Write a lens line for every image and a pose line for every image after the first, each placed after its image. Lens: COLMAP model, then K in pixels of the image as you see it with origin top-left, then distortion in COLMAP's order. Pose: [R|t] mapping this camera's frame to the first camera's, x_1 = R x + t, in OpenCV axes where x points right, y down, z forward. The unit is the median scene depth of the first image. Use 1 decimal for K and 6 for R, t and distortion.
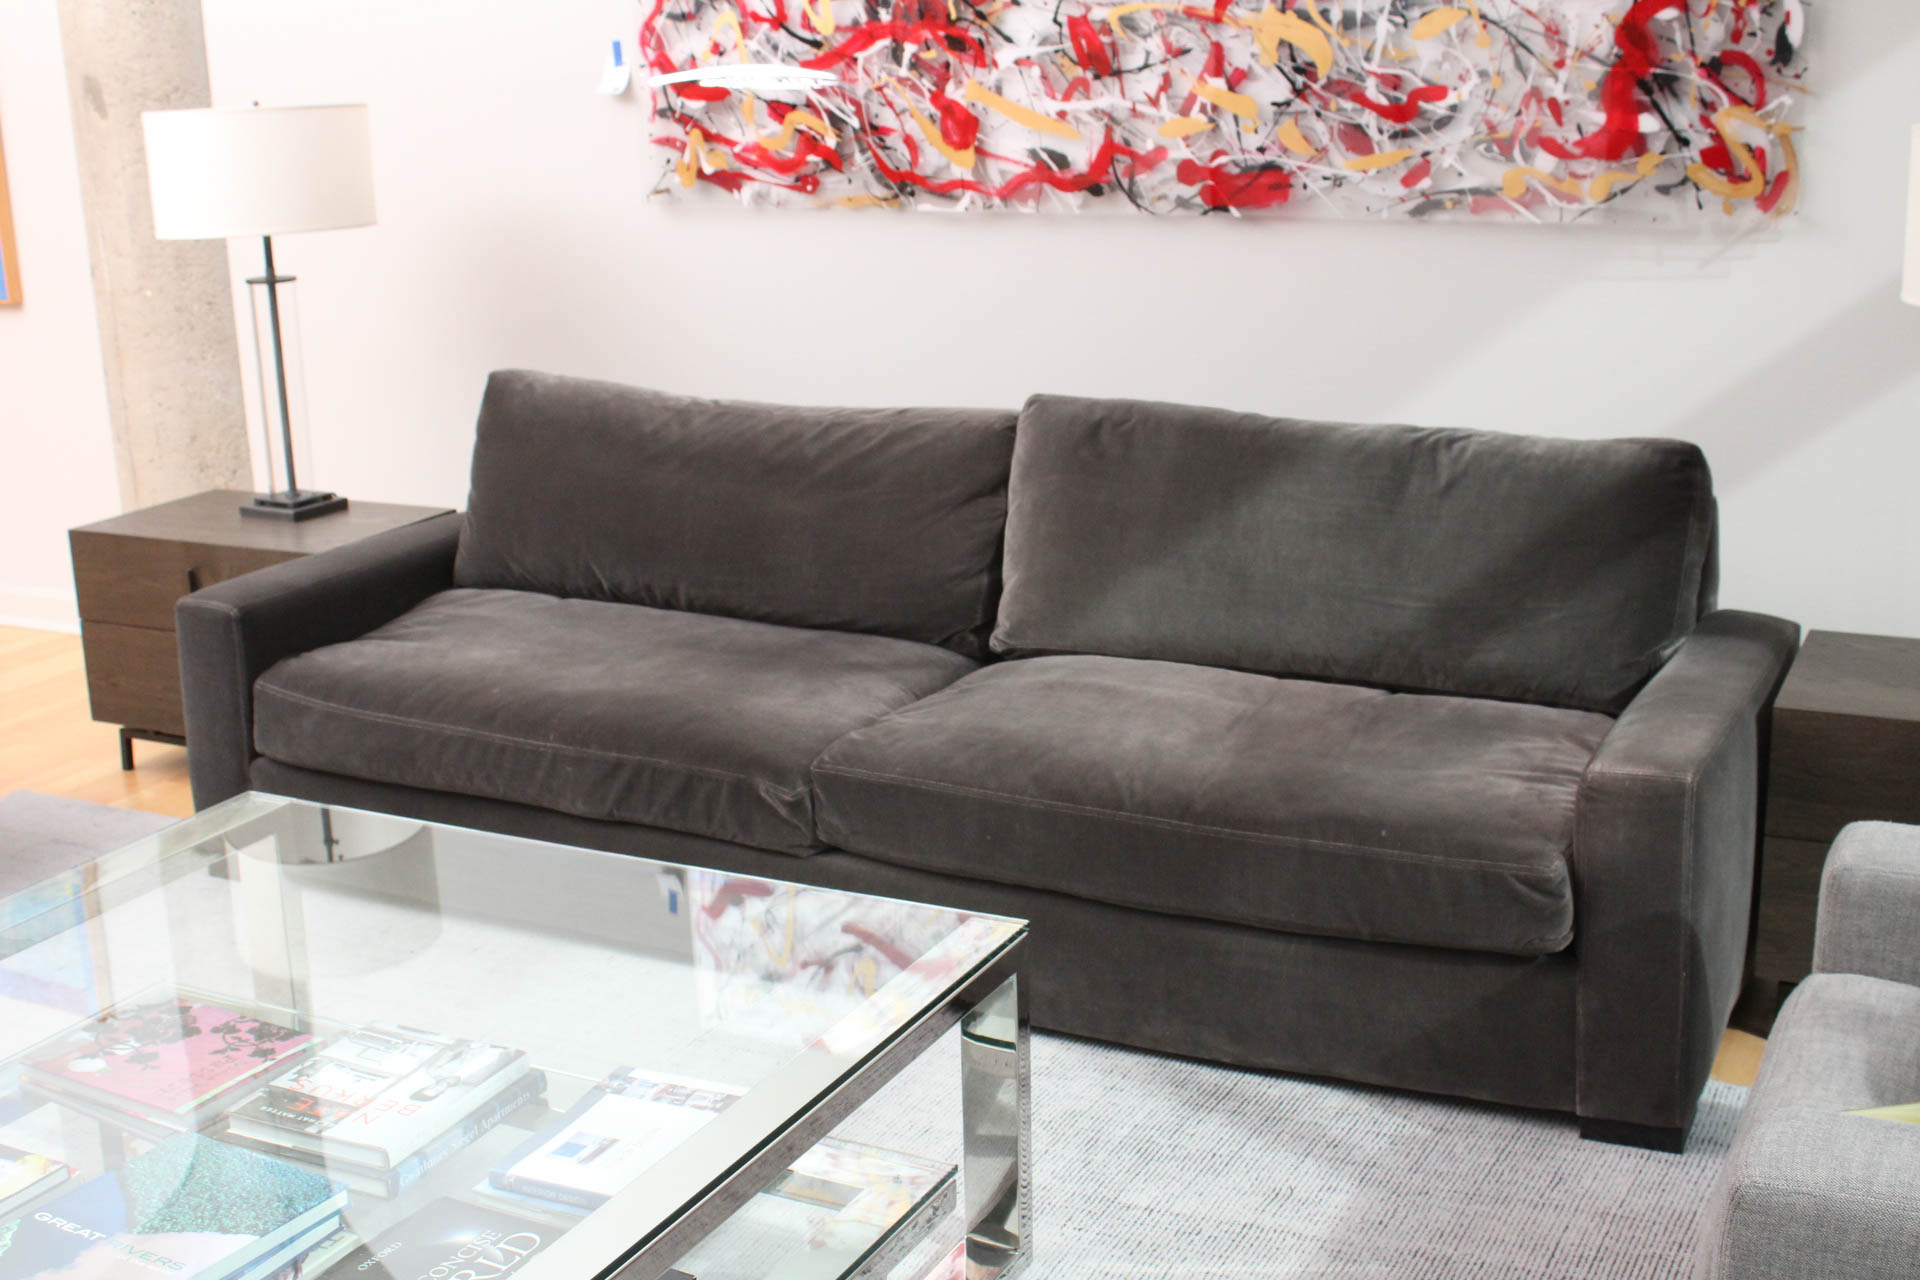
lens RADIAL K [[2352.7, 0, 959.6], [0, 2352.7, 628.5], [0, 0, 1]] dist [-0.086937, 0.000000]
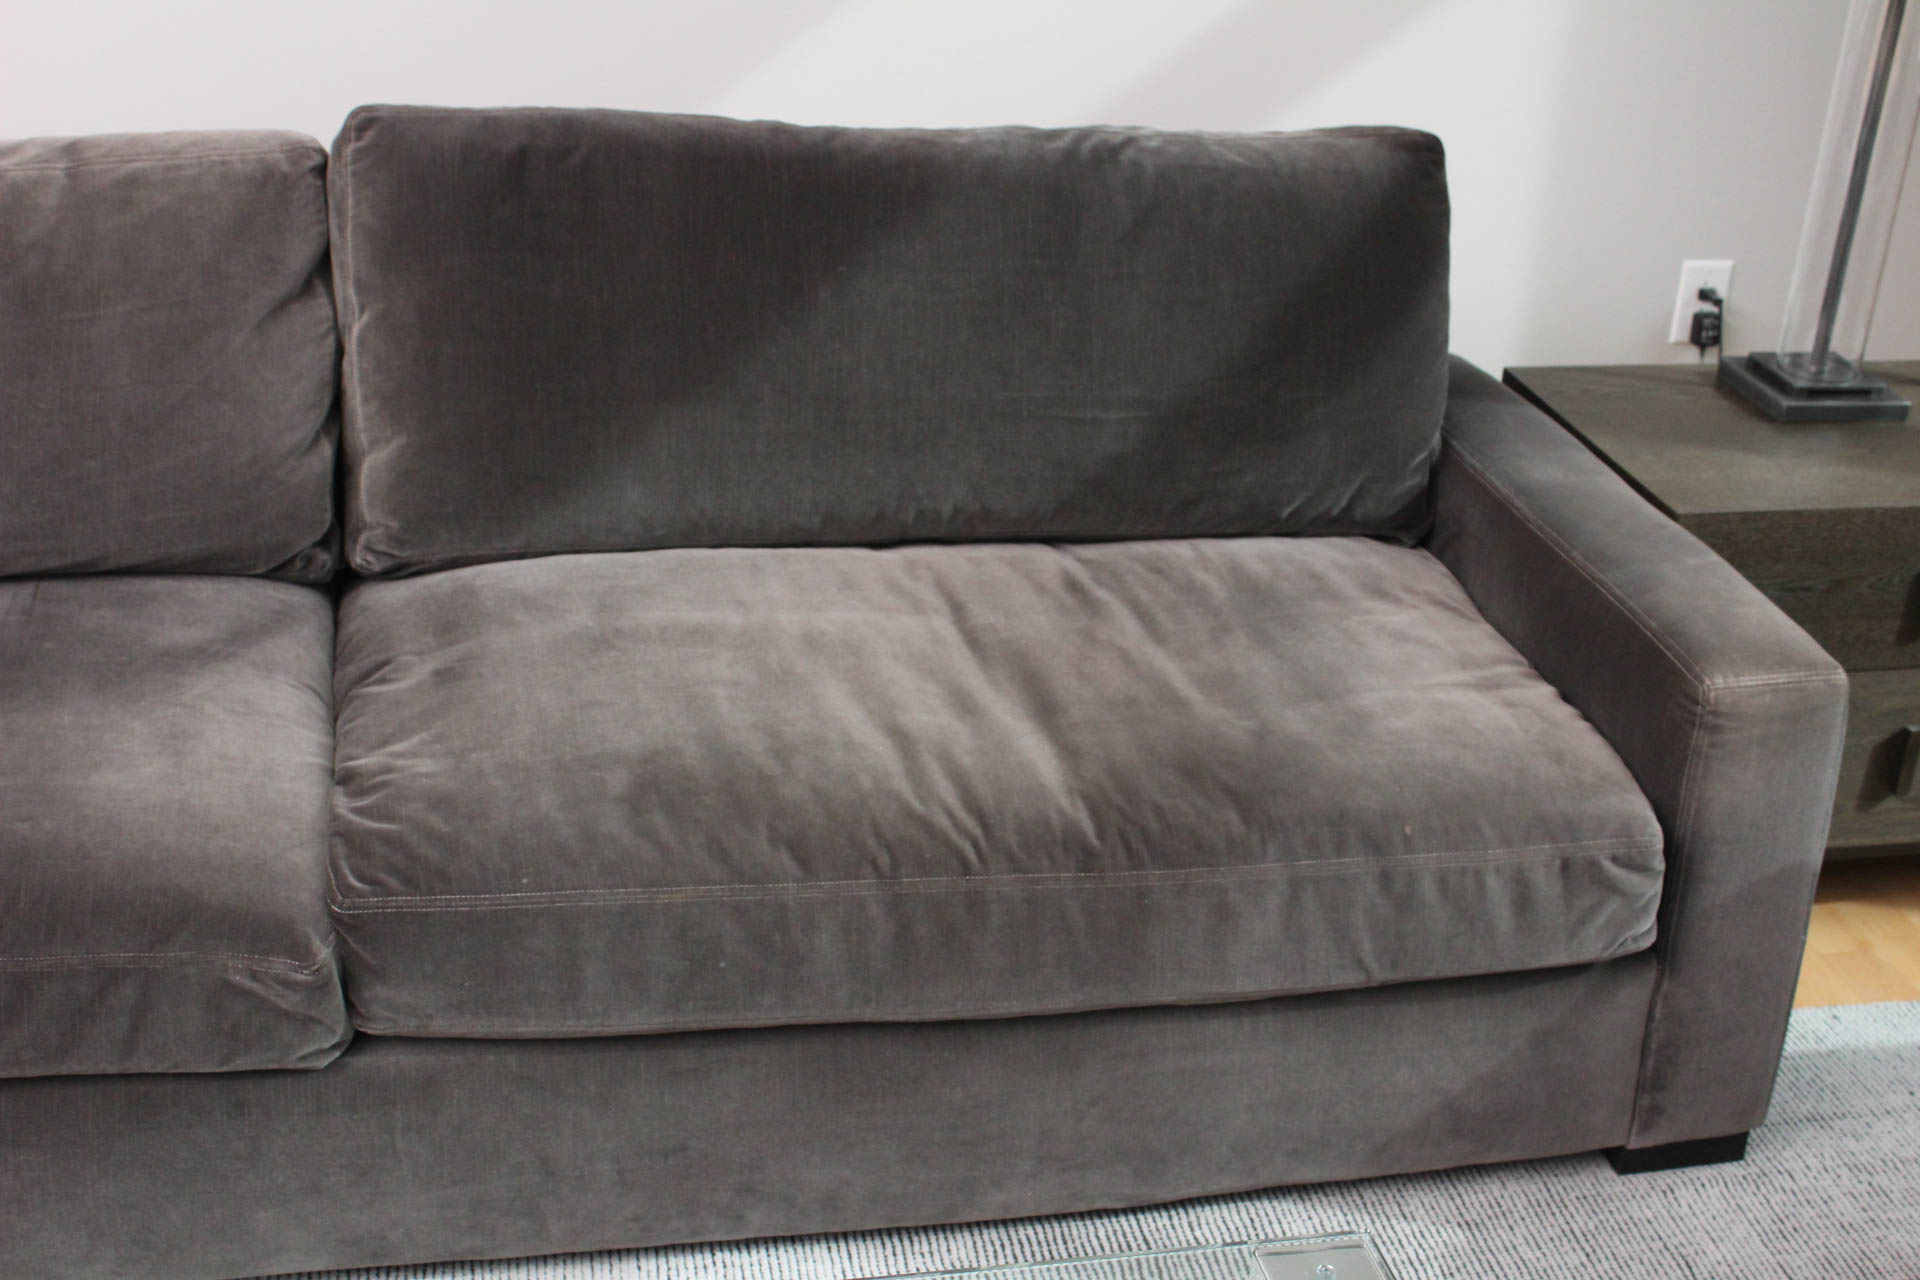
lens RADIAL K [[2664.0, 0, 948.3], [0, 2664.0, 647.5], [0, 0, 1]] dist [-0.037752, 0.000000]
pose [[0.772759, -0.204281, 0.600927, -0.294028], [0.084238, 0.971423, 0.221904, -0.114044], [-0.629085, -0.120857, 0.767884, 0.454112]]
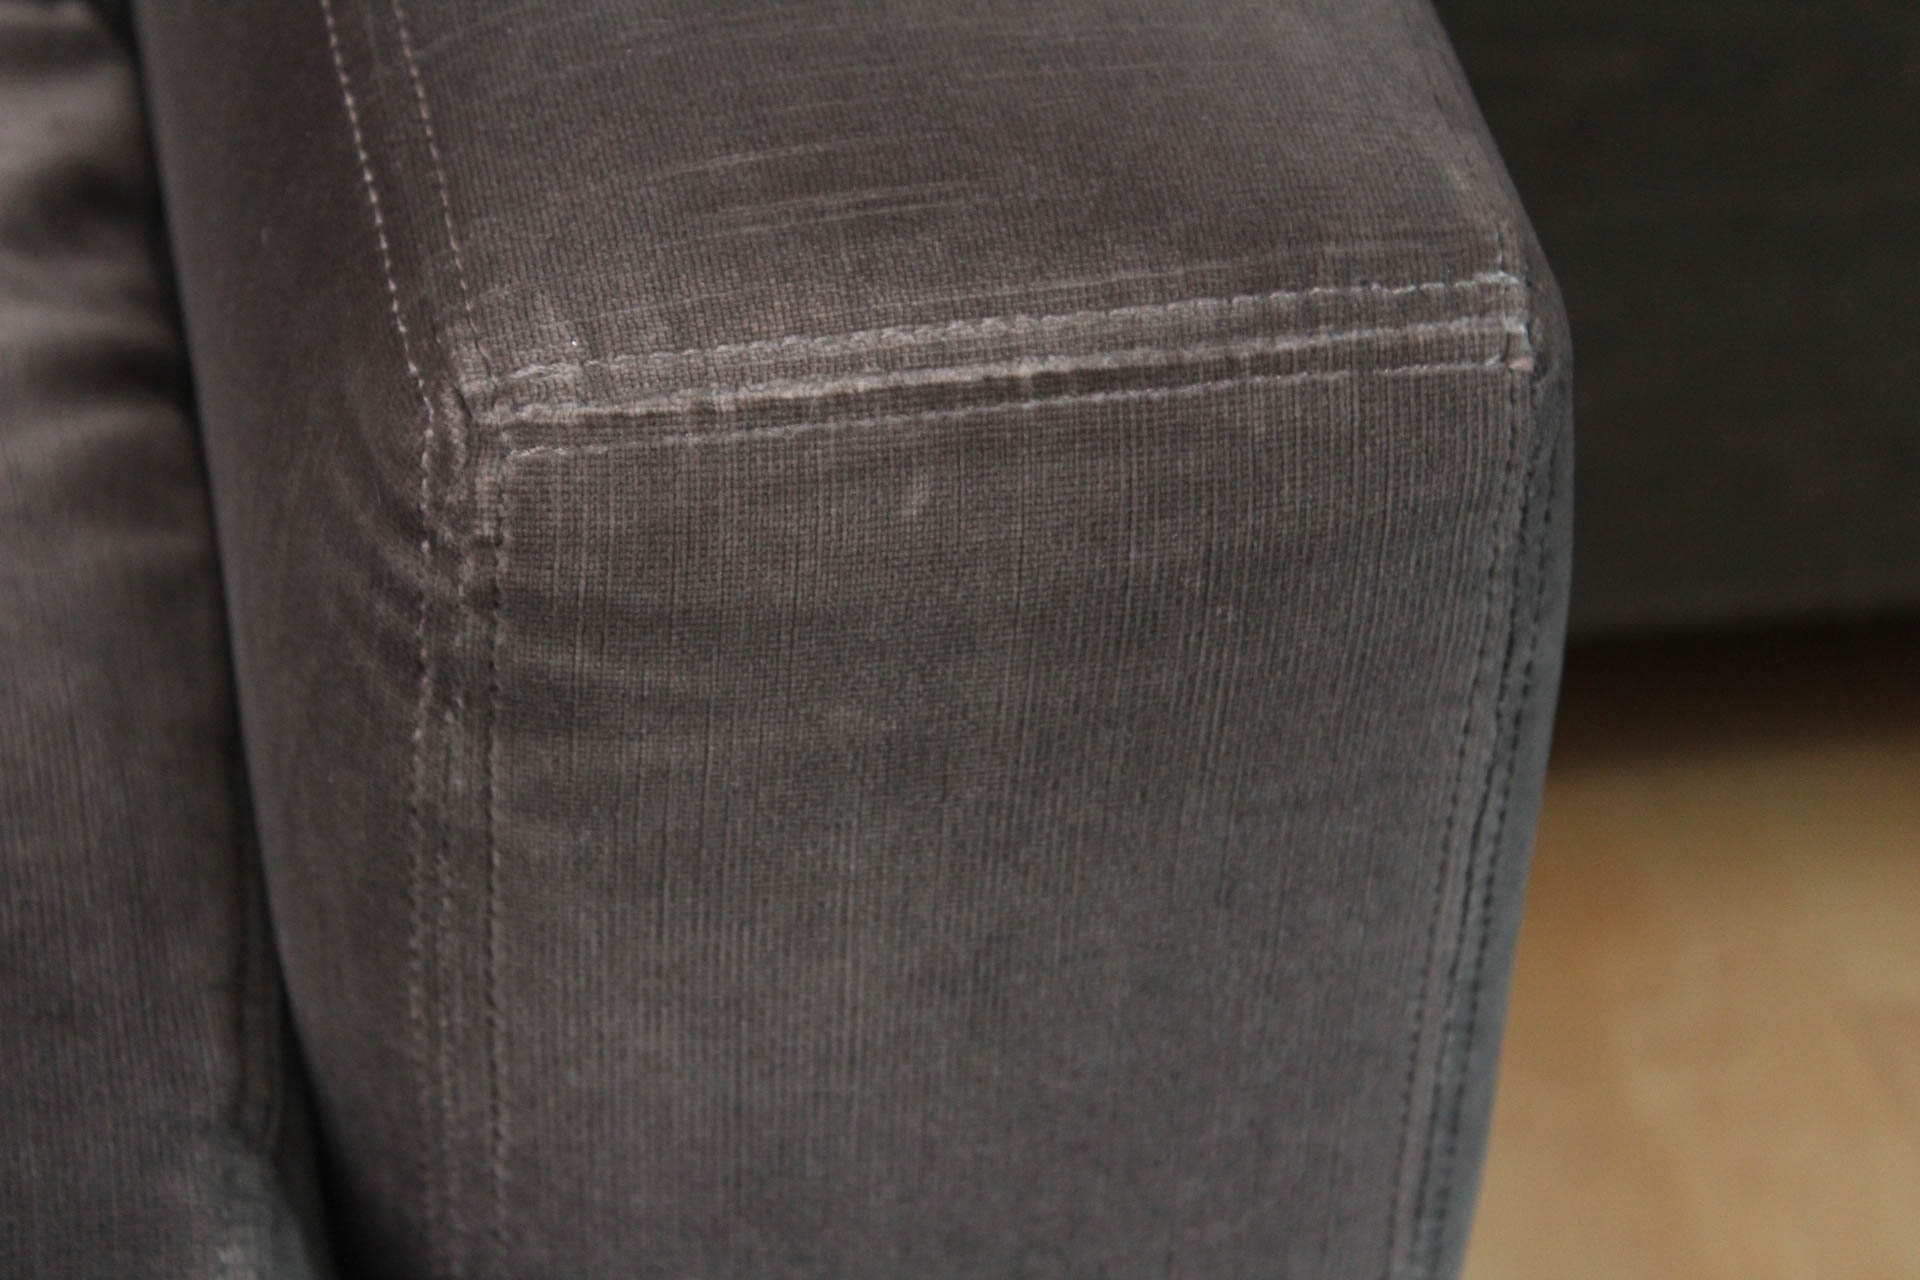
lens RADIAL K [[4741.5, 0, 959.0], [0, 4741.5, 638.2], [0, 0, 1]] dist [0.039803, 0.000000]
pose [[0.775056, -0.348552, 0.527067, 0.151303], [0.072791, 0.877805, 0.473456, -0.014688], [-0.627686, -0.328588, 0.705719, 0.703593]]
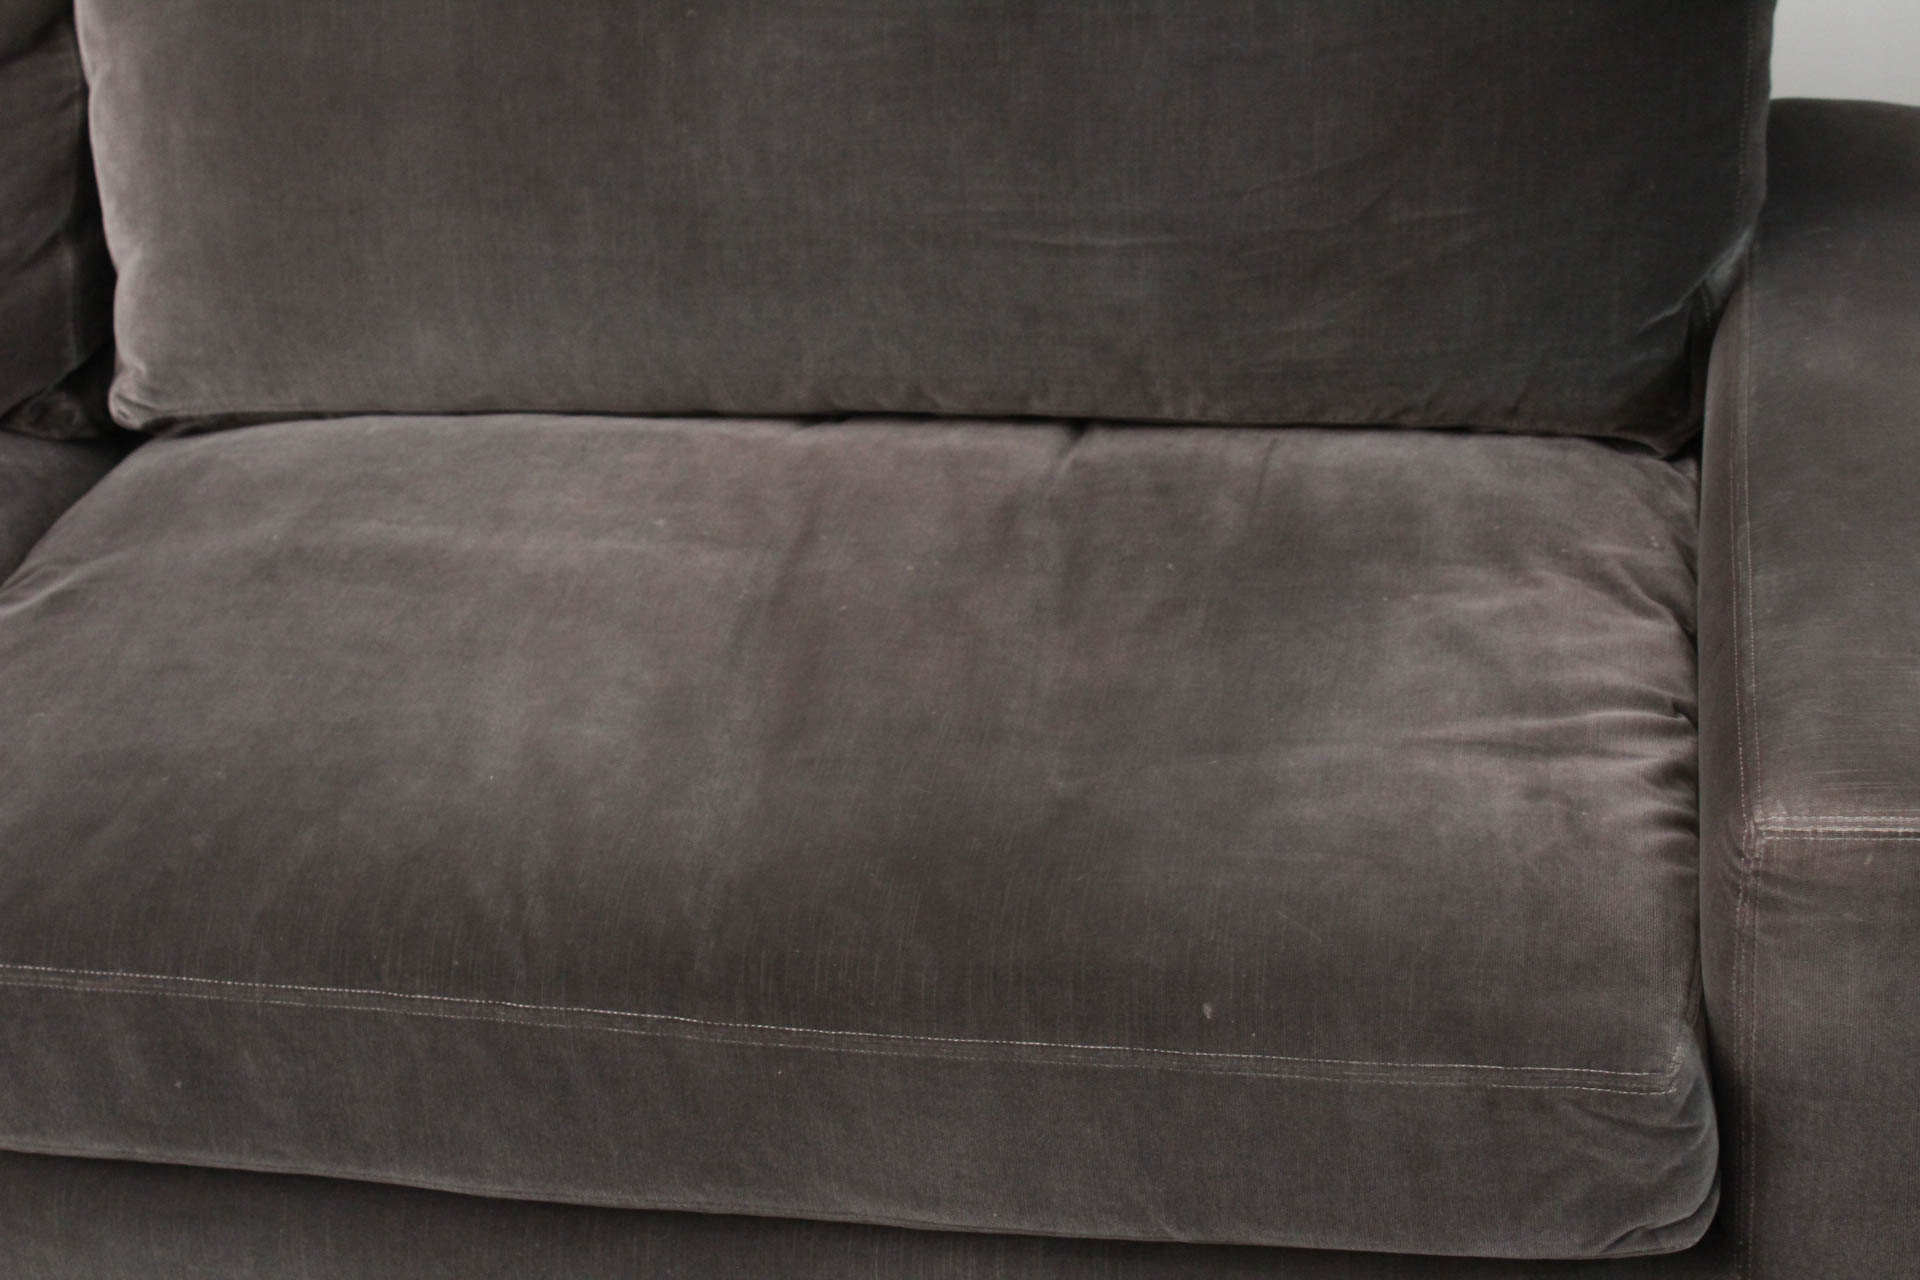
lens RADIAL K [[3126.1, 0, 944.9], [0, 3126.1, 640.9], [0, 0, 1]] dist [0.003812, 0.000000]
pose [[0.963282, -0.194824, 0.184748, 0.049754], [0.136914, 0.948340, 0.286191, -0.103886], [-0.230961, -0.250388, 0.940193, 0.471187]]
